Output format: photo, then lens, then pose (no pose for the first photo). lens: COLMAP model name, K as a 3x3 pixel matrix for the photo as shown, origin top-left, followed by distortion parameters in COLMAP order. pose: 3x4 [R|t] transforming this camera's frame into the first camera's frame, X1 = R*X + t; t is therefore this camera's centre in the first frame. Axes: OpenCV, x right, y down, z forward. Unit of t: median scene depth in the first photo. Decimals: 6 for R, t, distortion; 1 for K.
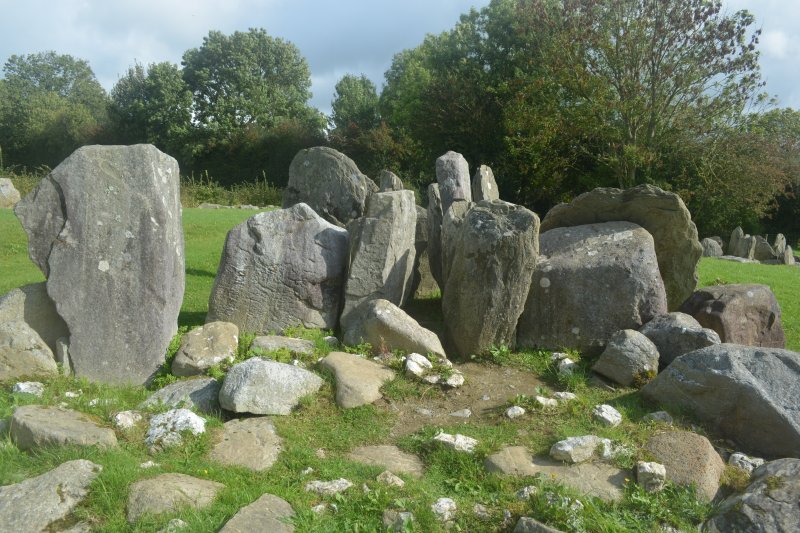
lens RADIAL K [[622.3, 0, 401.4], [0, 622.3, 267.4], [0, 0, 1]] dist [-0.019271, 0.011533]
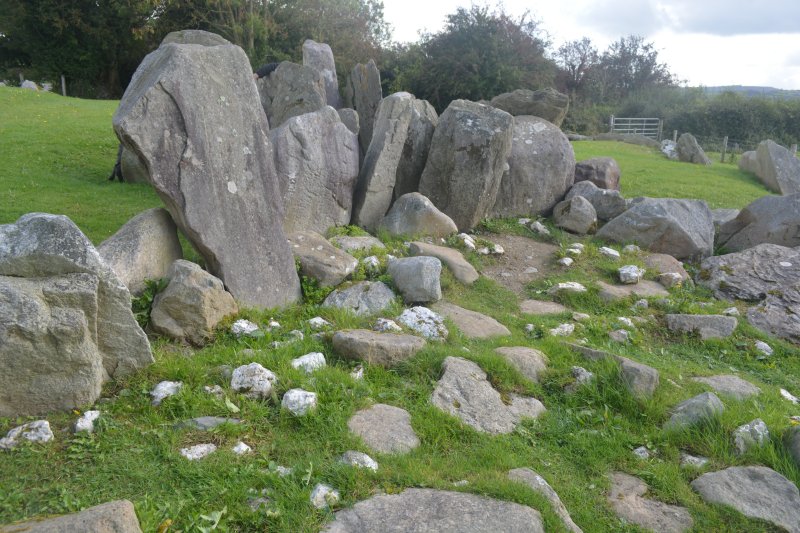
lens RADIAL K [[622.3, 0, 402.2], [0, 622.3, 270.0], [0, 0, 1]] dist [-0.019271, 0.011533]
pose [[0.770194, -0.179284, 0.612094, -0.757154], [0.043930, 0.972313, 0.229517, -0.072231], [-0.636295, -0.149883, 0.756745, 0.116397]]
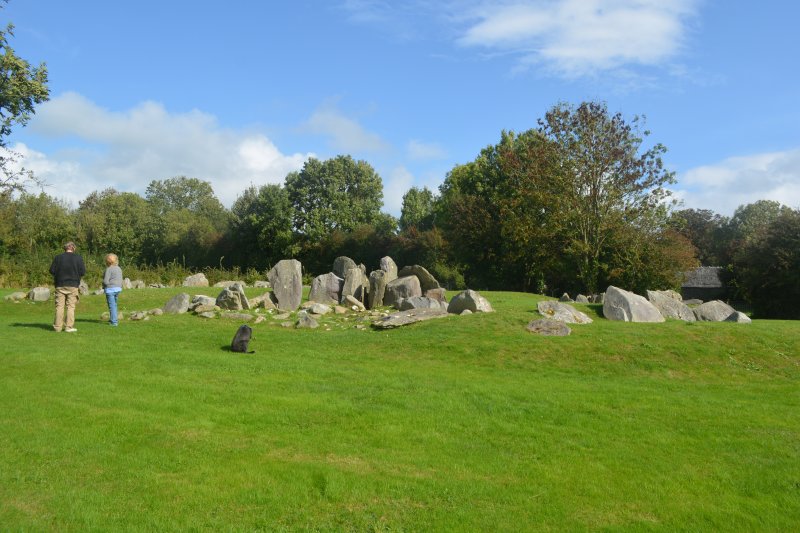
lens RADIAL K [[622.3, 0, 400.8], [0, 622.3, 266.0], [0, 0, 1]] dist [-0.019271, 0.011533]
pose [[0.989411, -0.033403, -0.141246, 0.844789], [0.012097, 0.988750, -0.149088, 0.455625], [0.144637, 0.145801, 0.978684, -2.835619]]
